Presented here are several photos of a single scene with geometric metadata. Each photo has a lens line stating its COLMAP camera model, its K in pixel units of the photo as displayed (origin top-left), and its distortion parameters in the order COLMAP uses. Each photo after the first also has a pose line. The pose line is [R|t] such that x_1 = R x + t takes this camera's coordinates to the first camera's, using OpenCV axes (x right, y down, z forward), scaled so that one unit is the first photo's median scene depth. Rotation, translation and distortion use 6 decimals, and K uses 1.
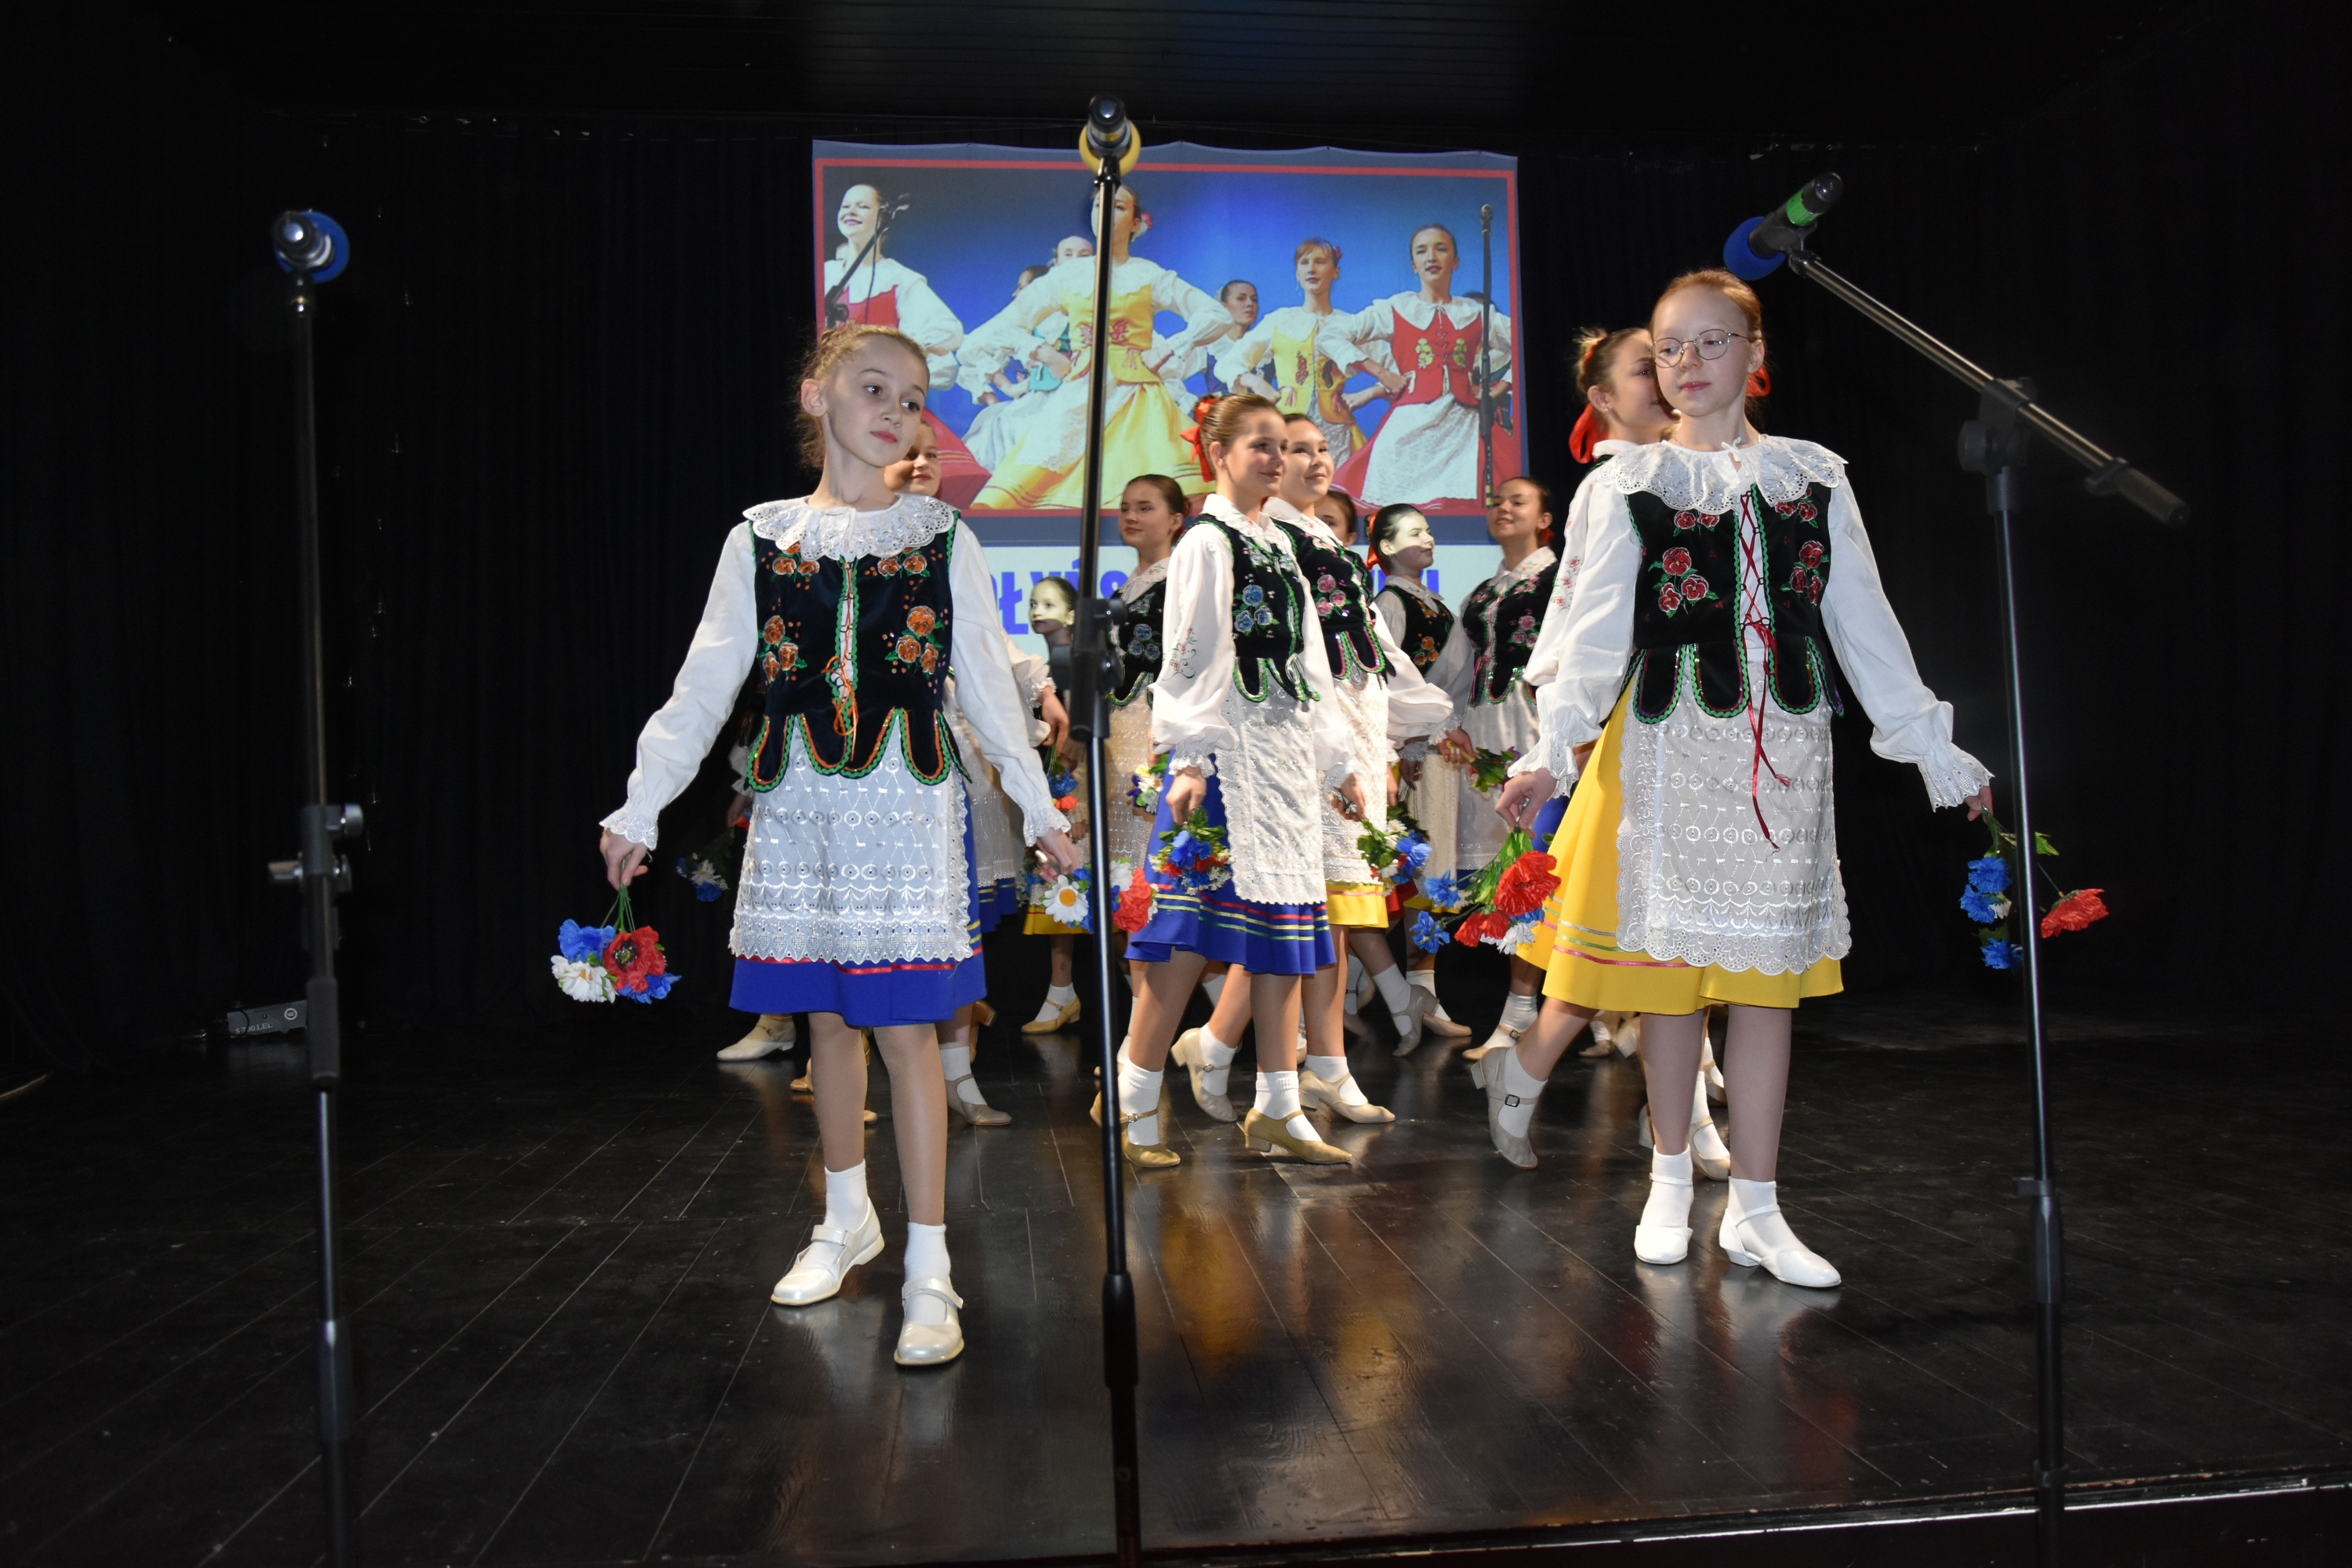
lens RADIAL K [[1777.9, 0, 1178.5], [0, 1777.9, 751.6], [0, 0, 1]] dist [-0.034468, 0.013008]
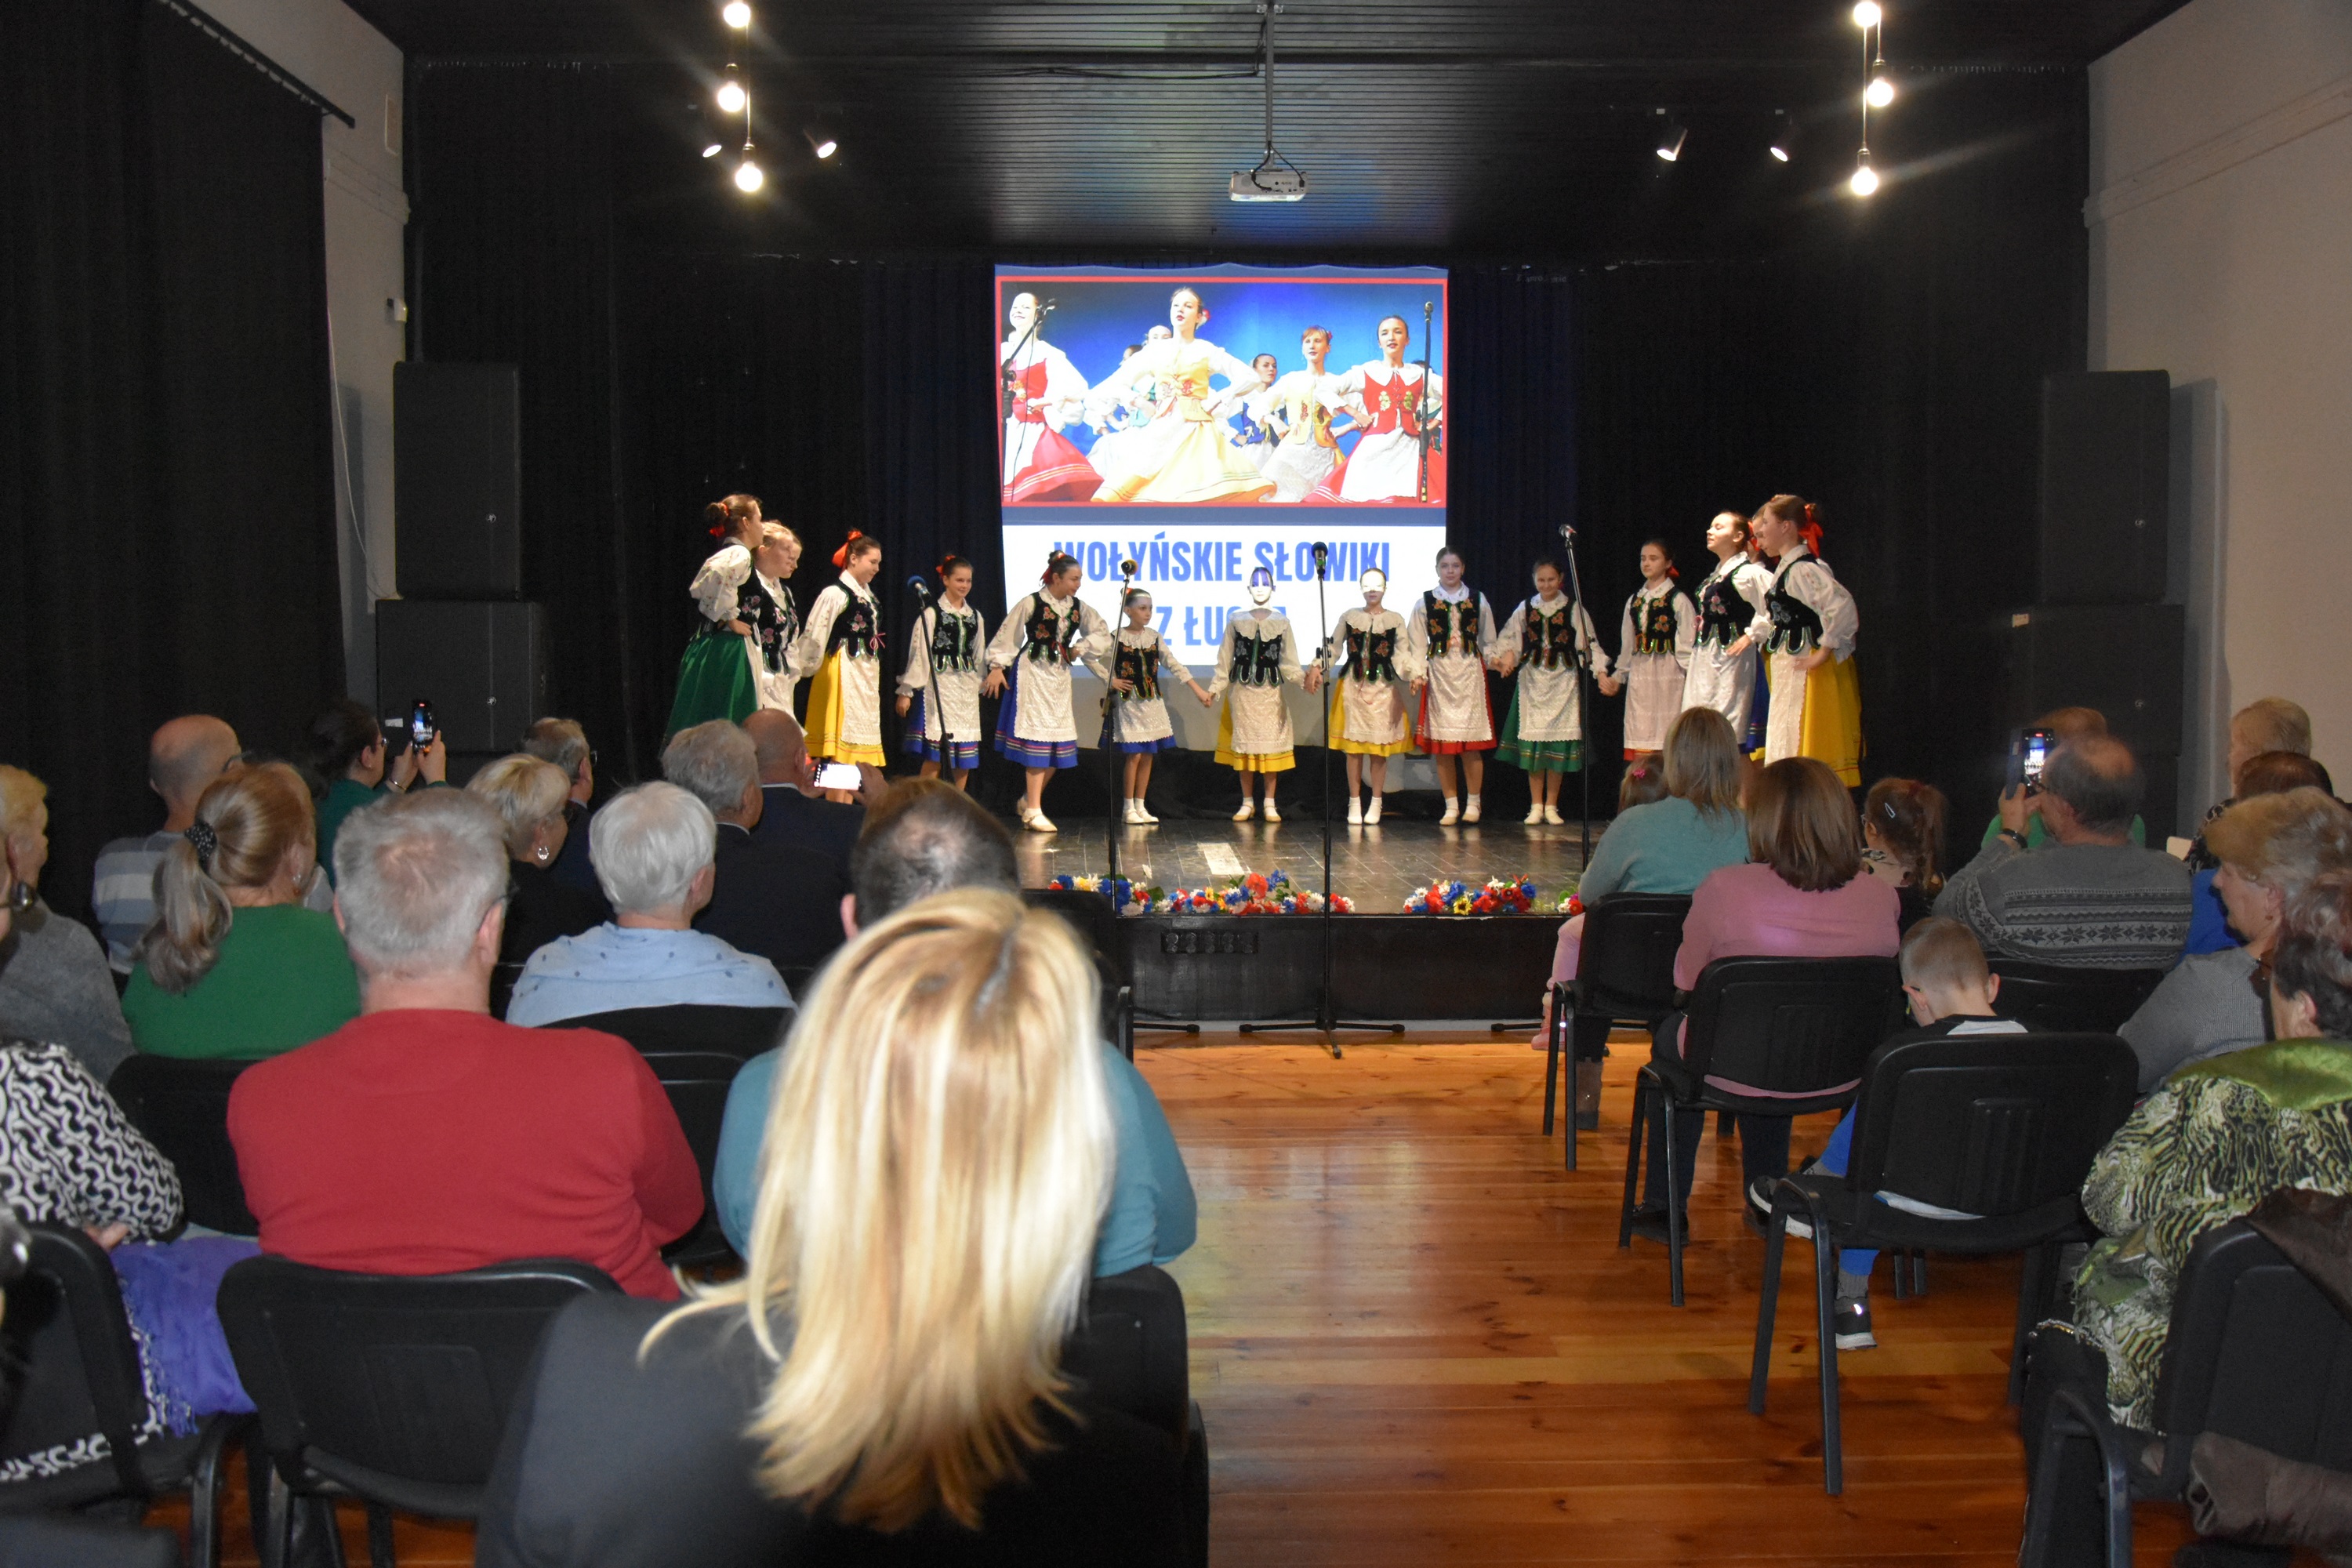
lens RADIAL K [[1956.8, 0, 1085.3], [0, 1956.8, 803.4], [0, 0, 1]] dist [-0.059134, 0.044260]
pose [[0.992978, 0.025274, -0.115564, 0.085203], [-0.014660, 0.995671, 0.091788, -0.027969], [0.117384, -0.089450, 0.989050, -0.742249]]
